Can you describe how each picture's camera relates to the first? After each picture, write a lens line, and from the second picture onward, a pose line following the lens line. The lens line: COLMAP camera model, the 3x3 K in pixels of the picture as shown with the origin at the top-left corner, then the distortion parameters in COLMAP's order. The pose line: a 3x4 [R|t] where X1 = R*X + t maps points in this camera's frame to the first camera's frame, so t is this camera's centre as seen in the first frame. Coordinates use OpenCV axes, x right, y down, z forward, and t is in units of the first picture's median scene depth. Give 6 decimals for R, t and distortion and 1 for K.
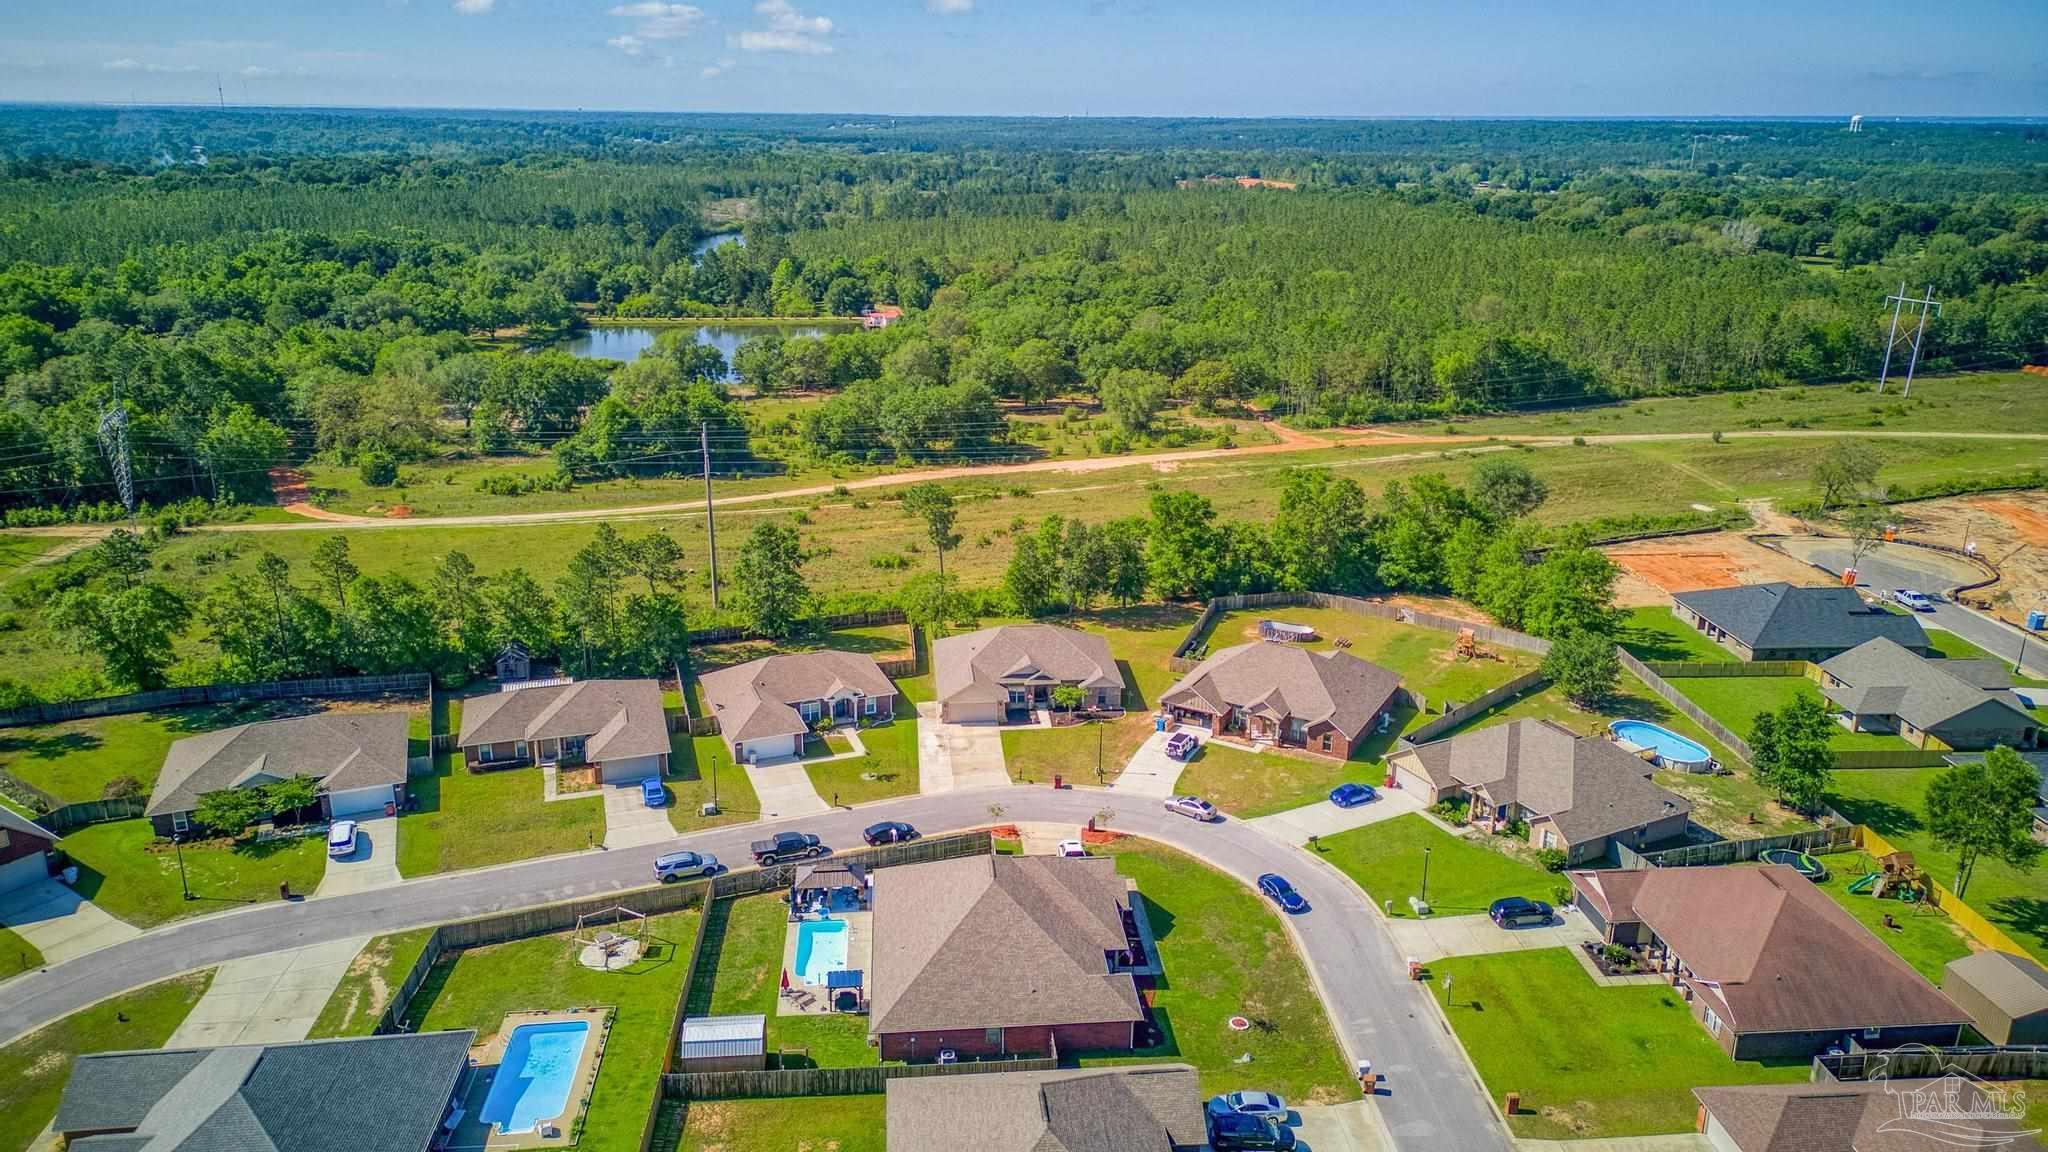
lens RADIAL K [[1422.9, 0, 1024.0], [0, 1422.9, 576.0], [0, 0, 1]] dist [0.104617, -0.128151]
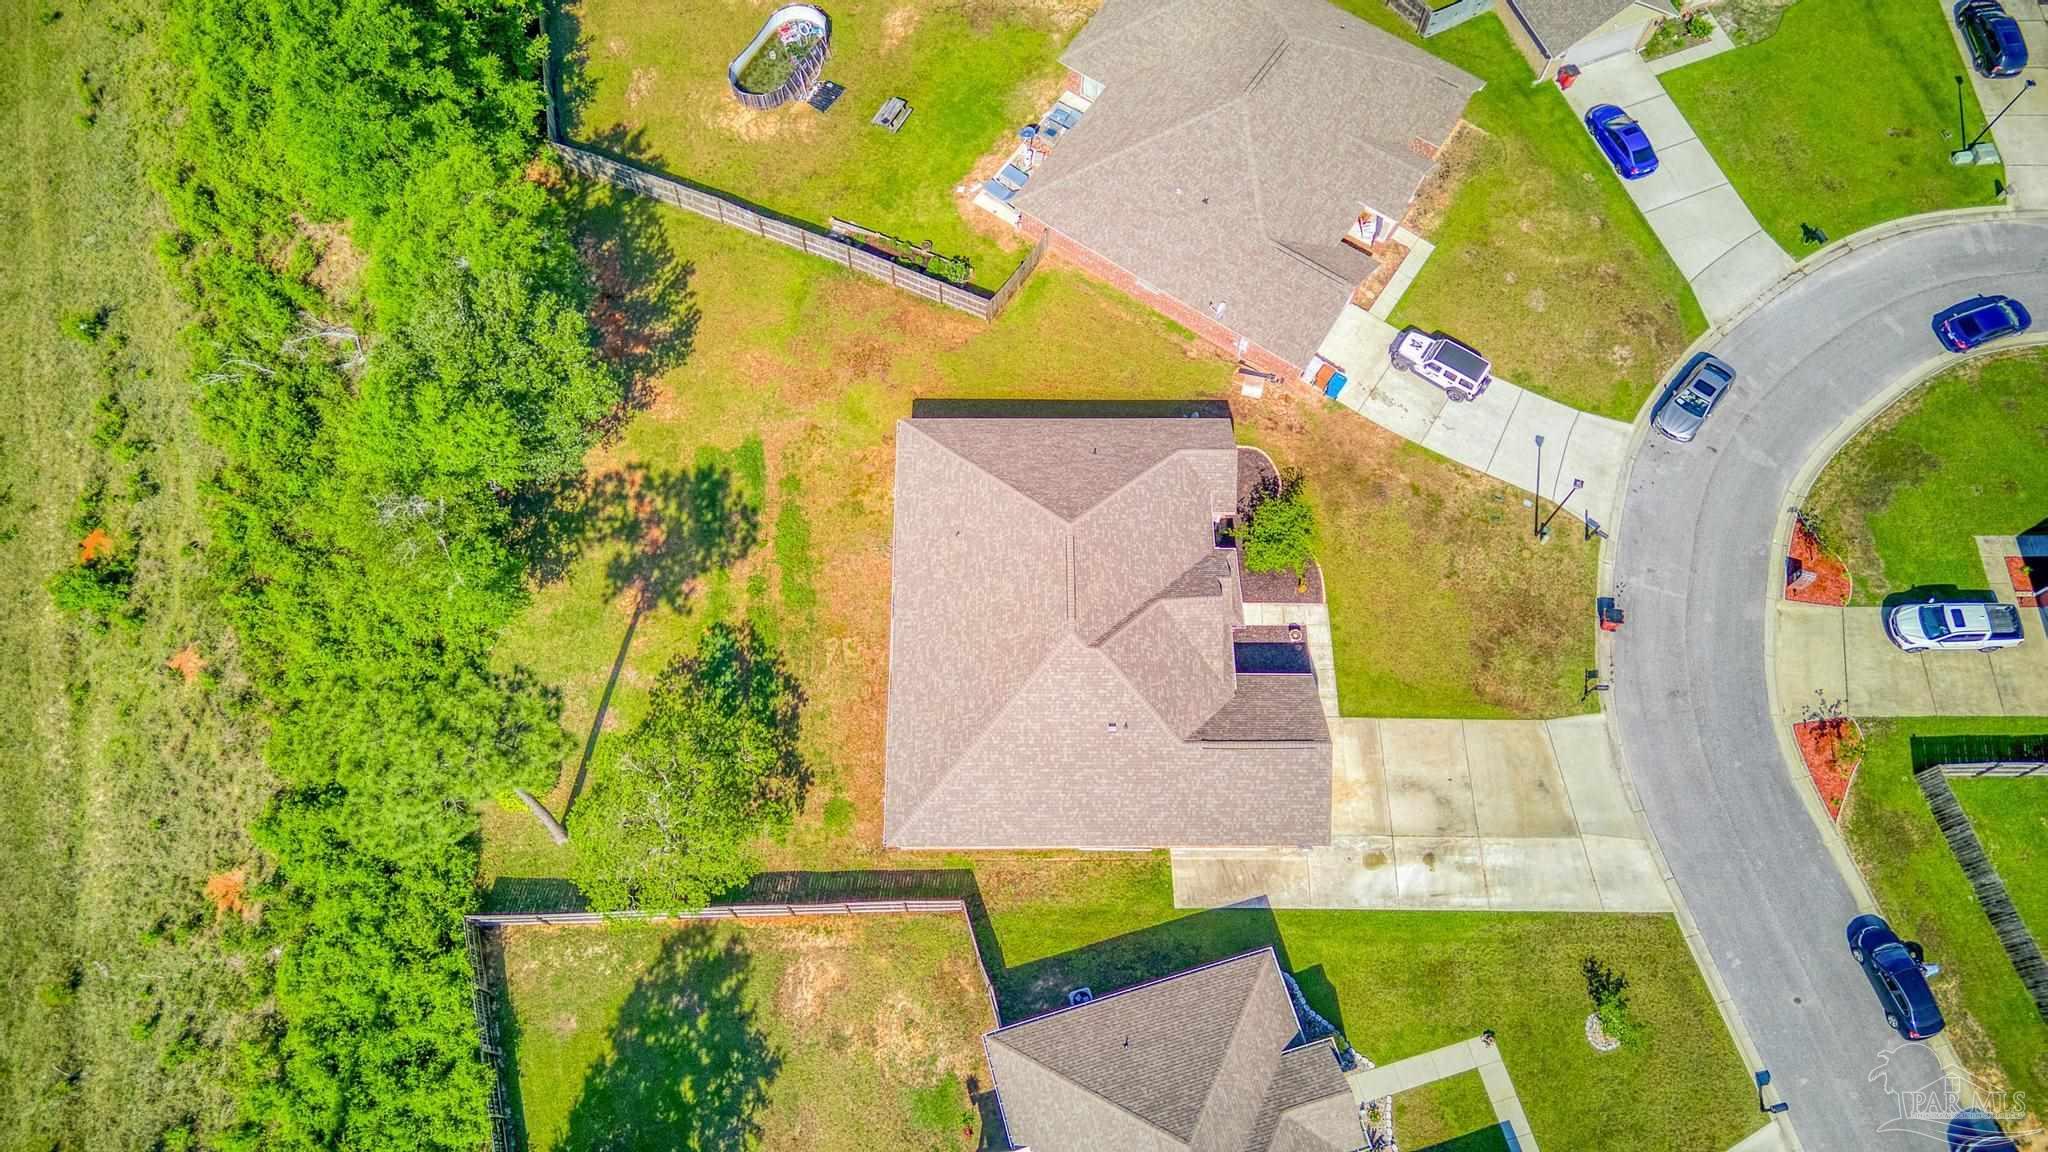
lens RADIAL K [[1433.2, 0, 1024.0], [0, 1433.2, 576.0], [0, 0, 1]] dist [0.061760, -0.047146]
pose [[0.087609, -0.919486, 0.383236, -0.151829], [0.296683, 0.391341, 0.871109, -0.314476], [-0.950949, 0.037383, 0.307081, 0.945703]]
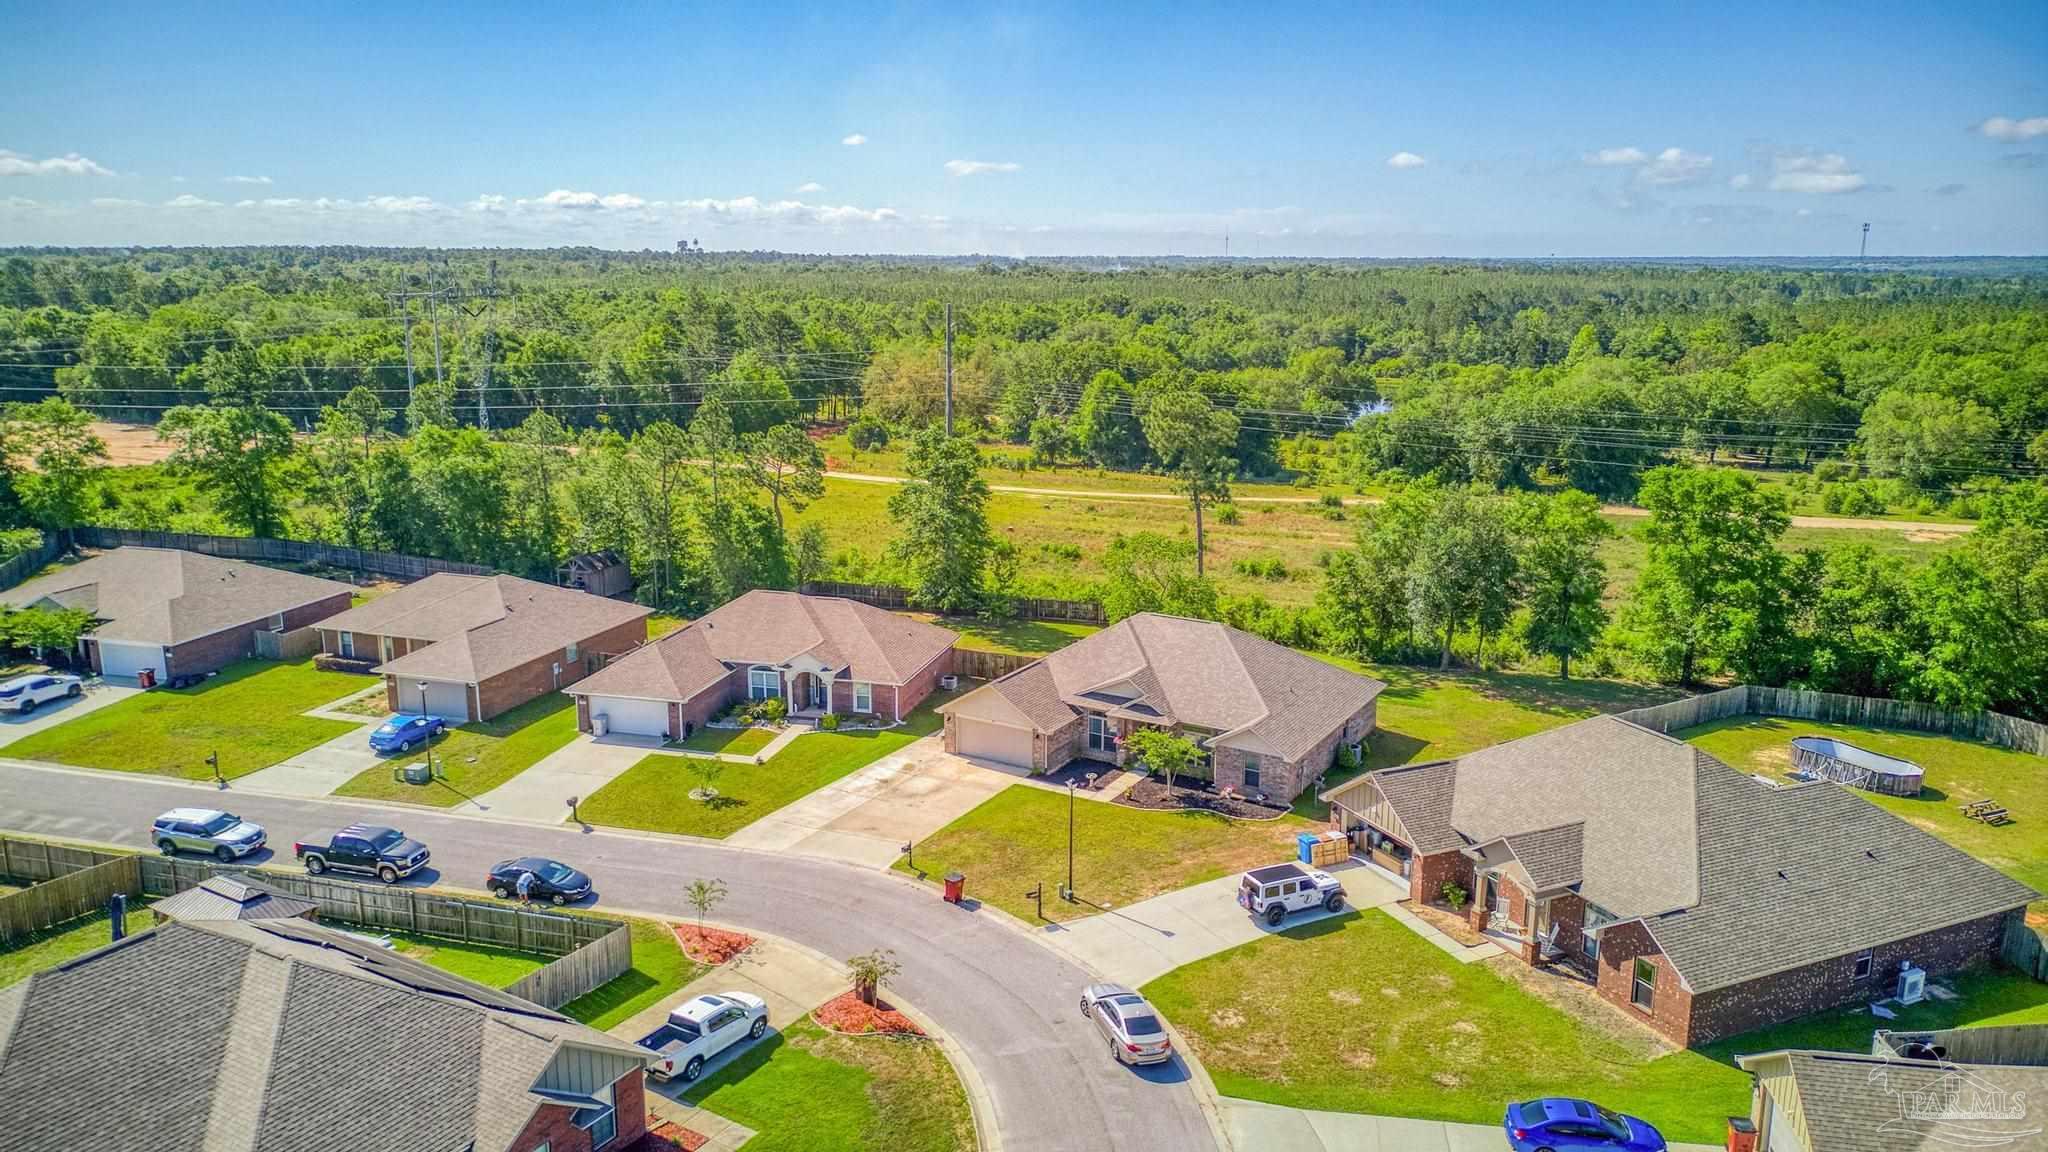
lens RADIAL K [[1422.9, 0, 1024.0], [0, 1422.9, 576.0], [0, 0, 1]] dist [0.104617, -0.128151]
pose [[0.804958, 0.123839, -0.580264, 0.273300], [-0.179789, 0.982906, -0.039638, 0.053708], [0.565436, 0.136232, 0.813464, 0.564971]]
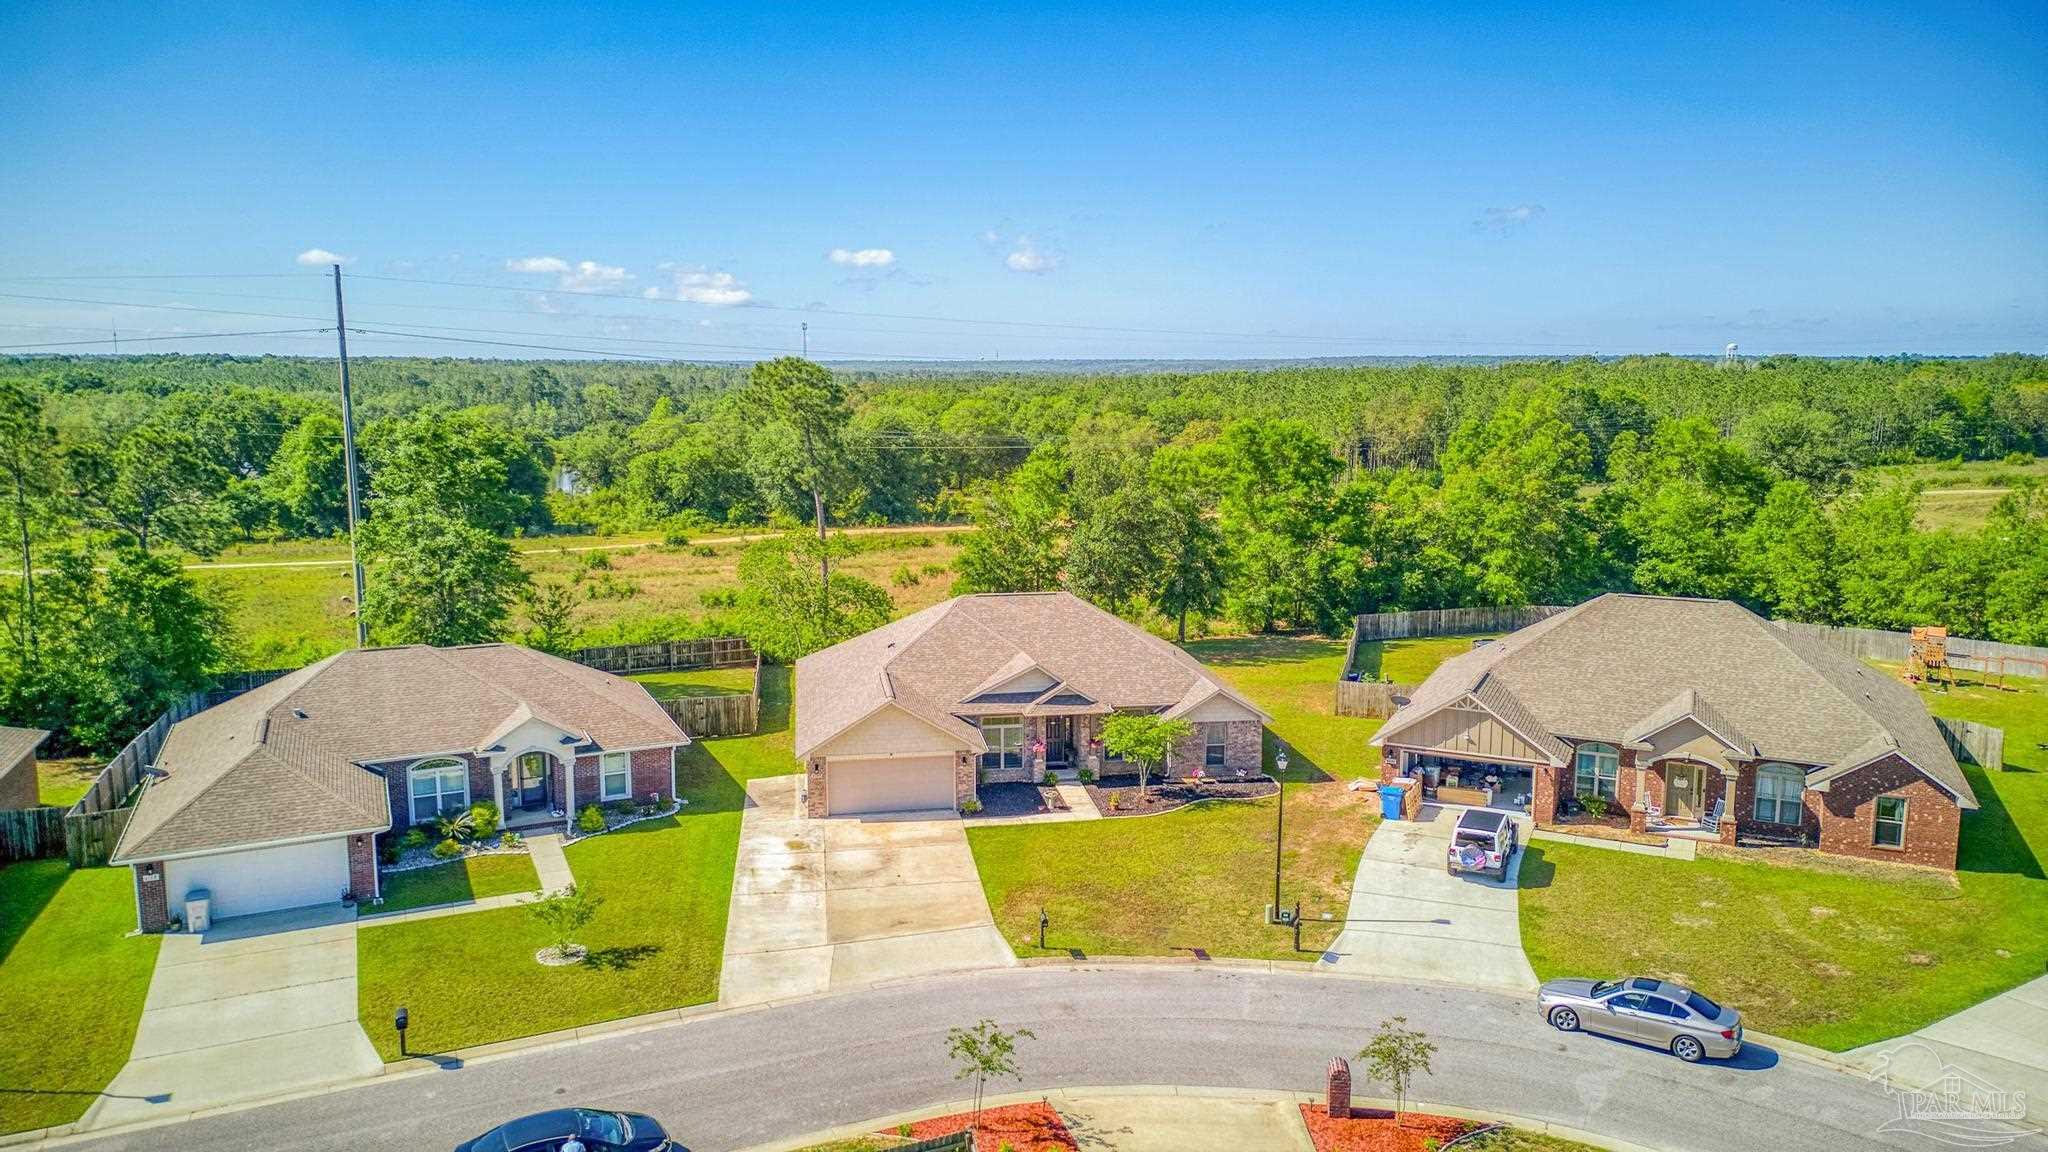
lens RADIAL K [[1433.2, 0, 1024.0], [0, 1433.2, 576.0], [0, 0, 1]] dist [0.061760, -0.047146]
pose [[0.998096, -0.018623, 0.058799, -0.022136], [0.027987, 0.986279, -0.162698, 0.103735], [-0.054962, 0.164034, 0.984922, 0.614816]]
